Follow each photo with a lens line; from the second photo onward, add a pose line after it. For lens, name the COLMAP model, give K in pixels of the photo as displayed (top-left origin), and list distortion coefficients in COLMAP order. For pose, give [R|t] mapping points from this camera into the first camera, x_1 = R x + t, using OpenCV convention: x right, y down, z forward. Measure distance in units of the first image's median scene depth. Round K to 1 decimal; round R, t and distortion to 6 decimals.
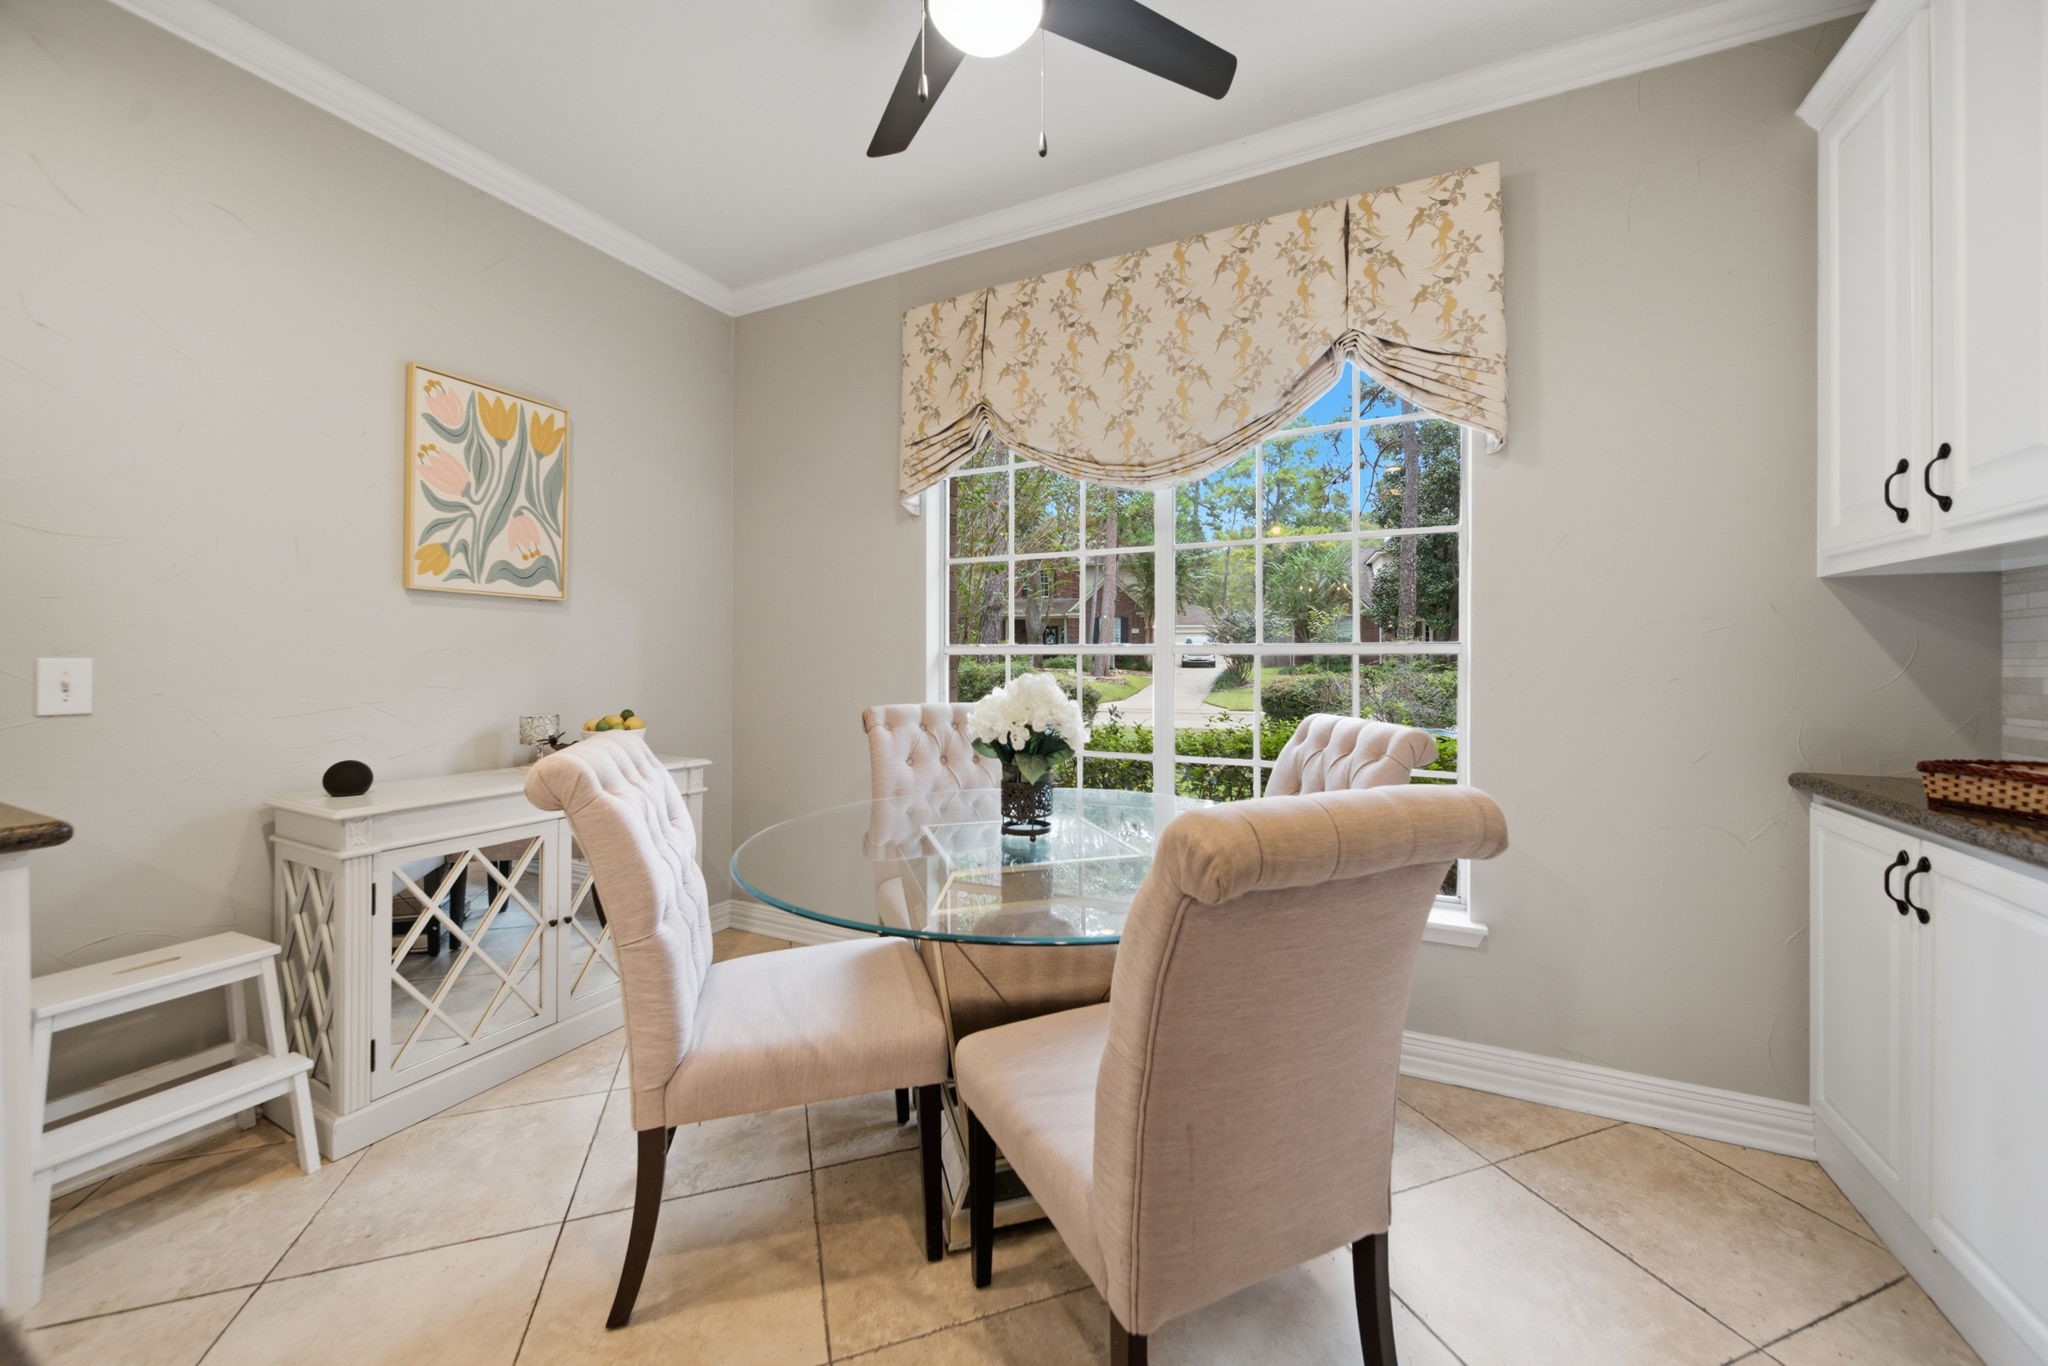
lens RADIAL K [[738.7, 0, 1042.6], [0, 738.7, 658.0], [0, 0, 1]] dist [-0.001862, -0.000251]
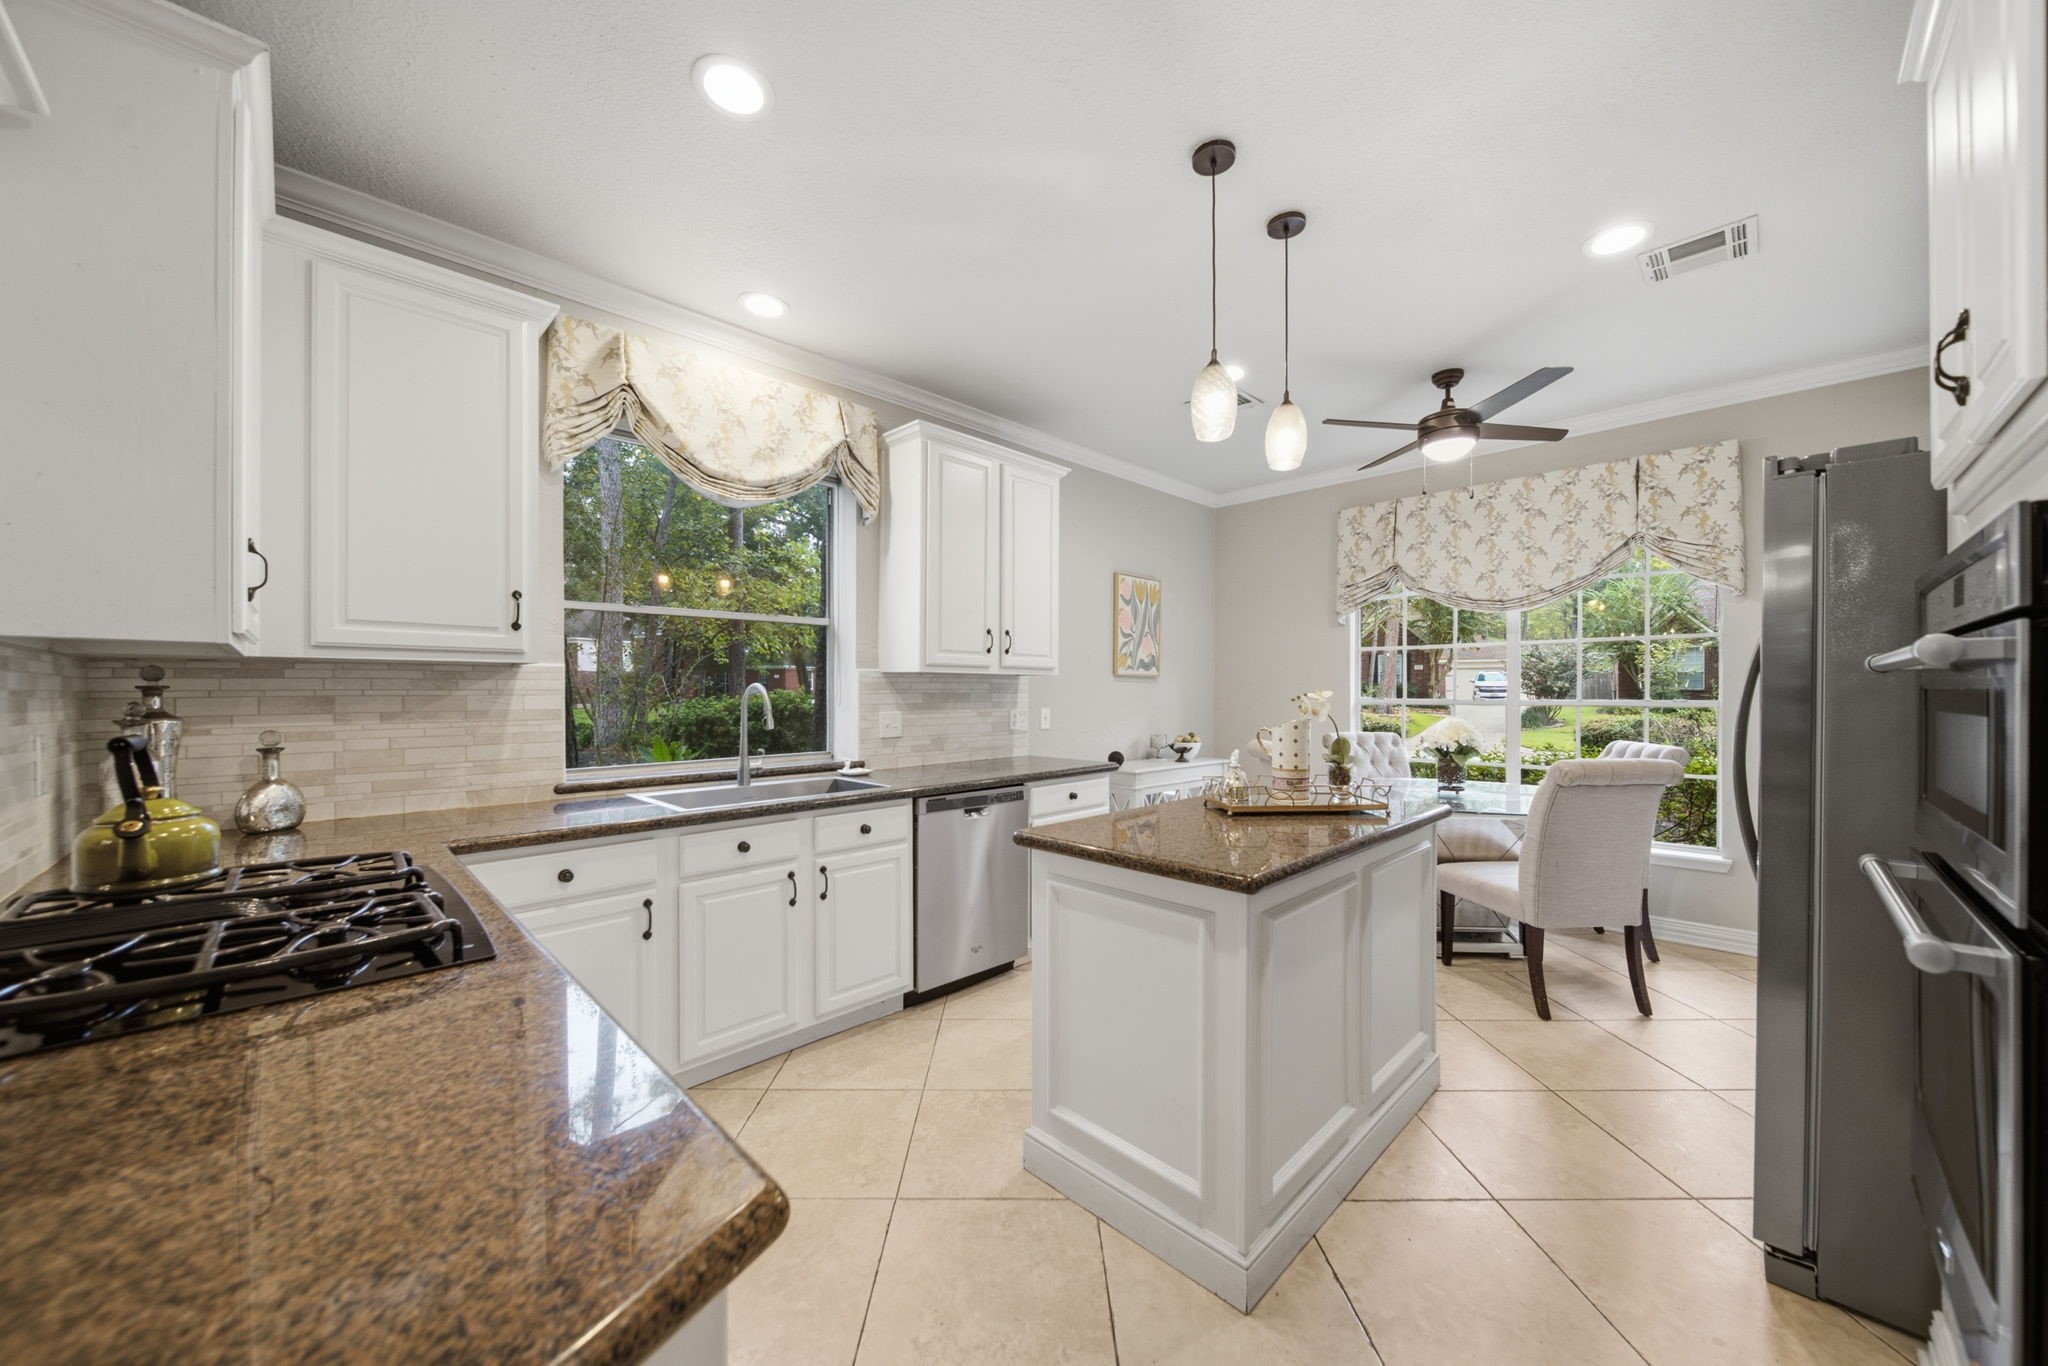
lens RADIAL K [[738.7, 0, 1020.0], [0, 738.7, 691.6], [0, 0, 1]] dist [-0.001862, -0.000251]
pose [[0.937683, -0.001883, -0.347486, -0.345454], [0.000978, 0.999996, -0.002779, -0.036910], [0.347489, 0.002266, 0.937681, -1.108101]]
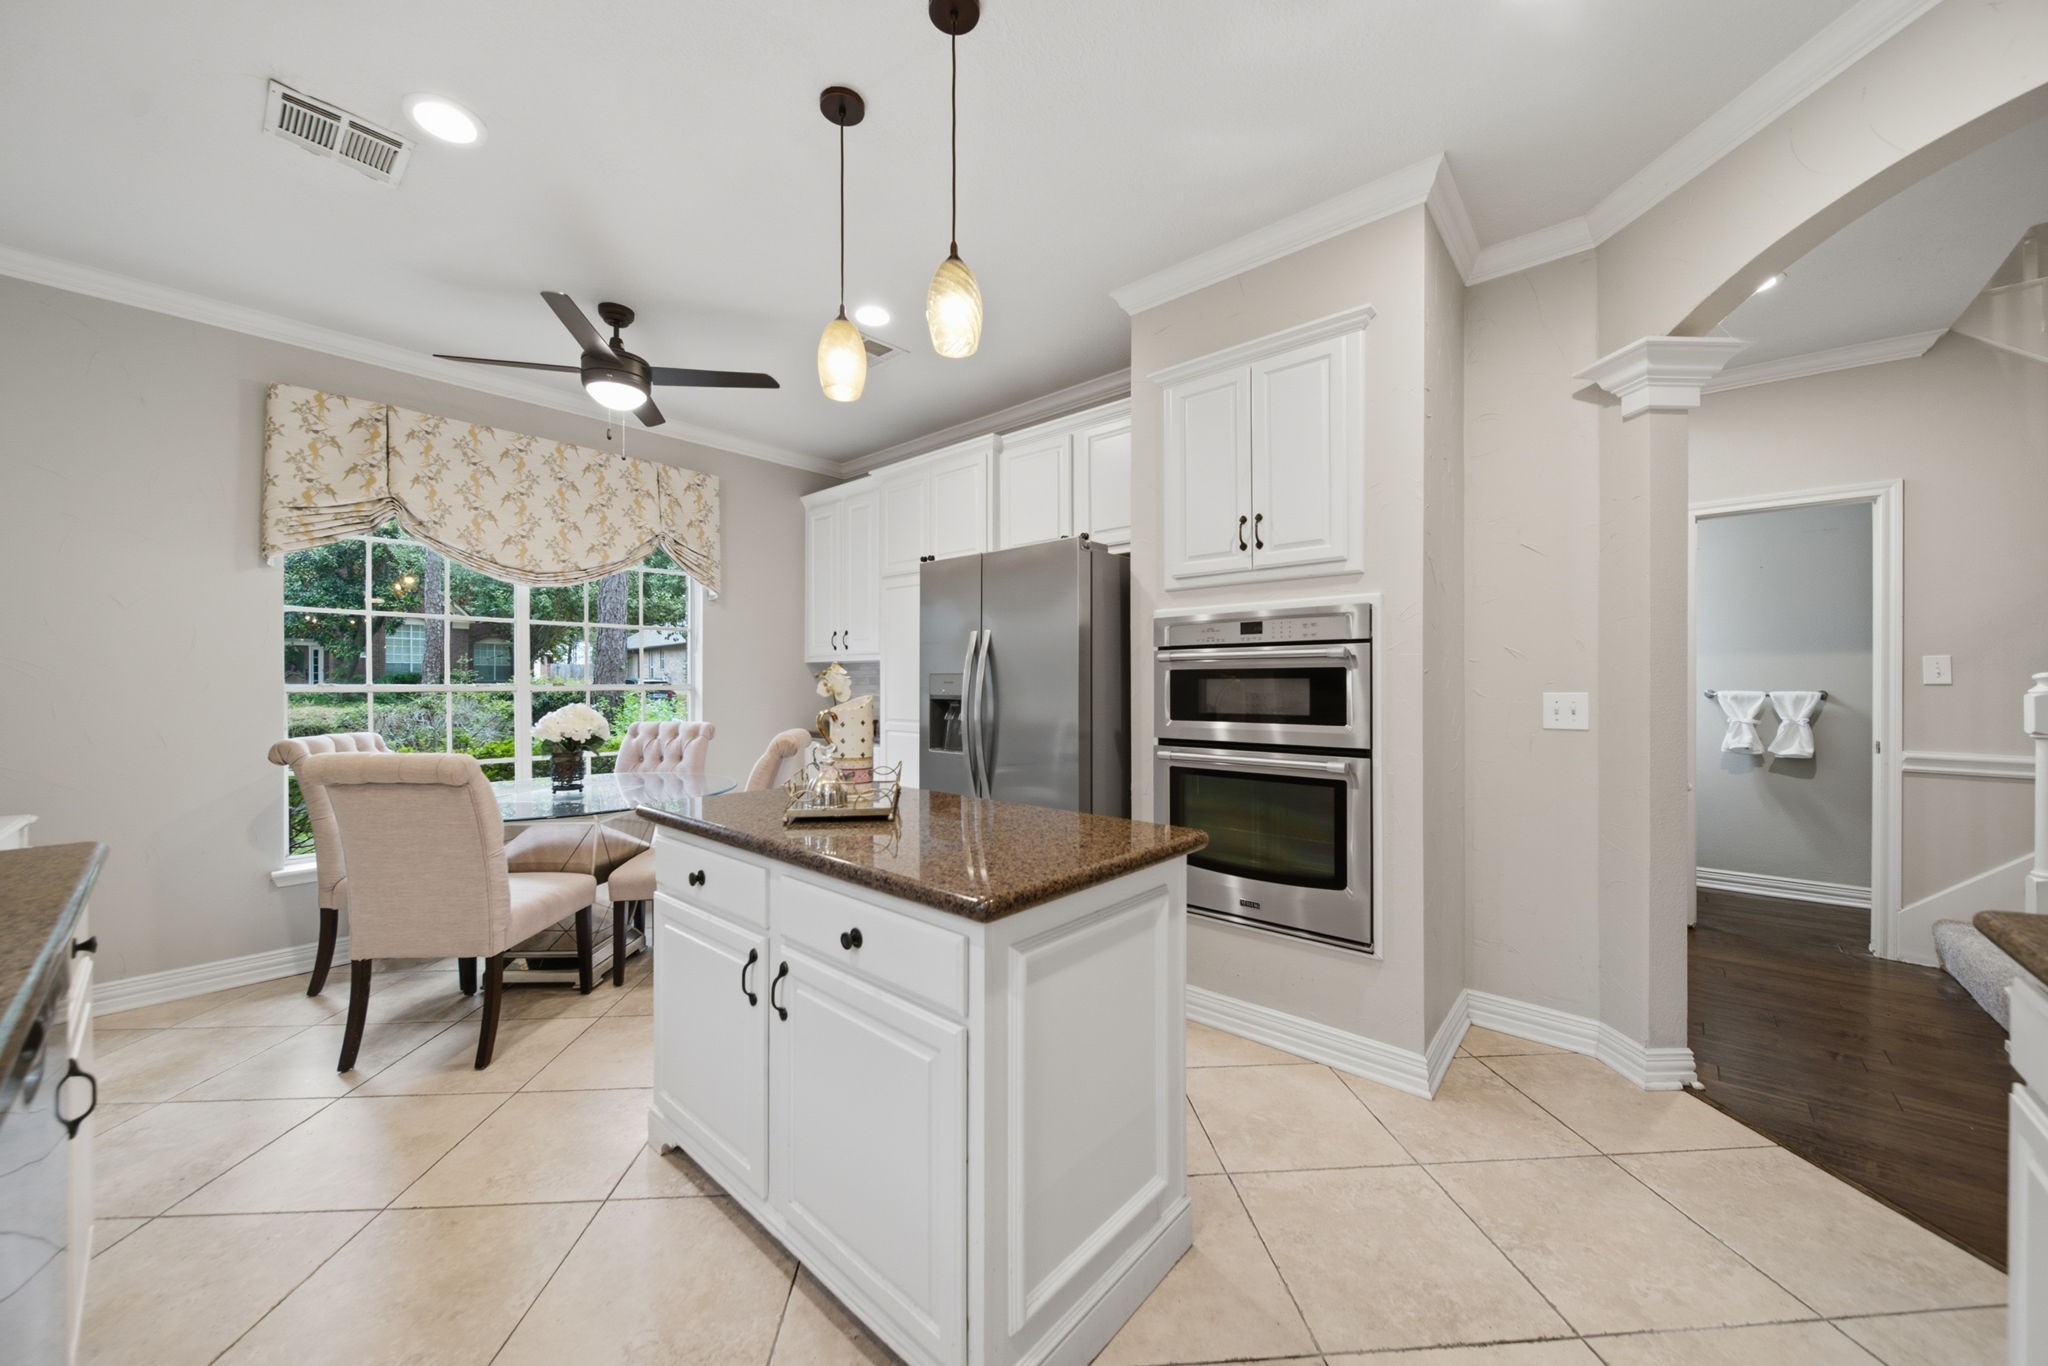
lens RADIAL K [[738.7, 0, 1018.3], [0, 738.7, 682.3], [0, 0, 1]] dist [-0.001862, -0.000251]
pose [[0.270344, -0.000626, 0.962764, -1.125524], [0.006052, 0.999981, -0.001049, -0.017259], [-0.962745, 0.006111, 0.270343, -0.435646]]
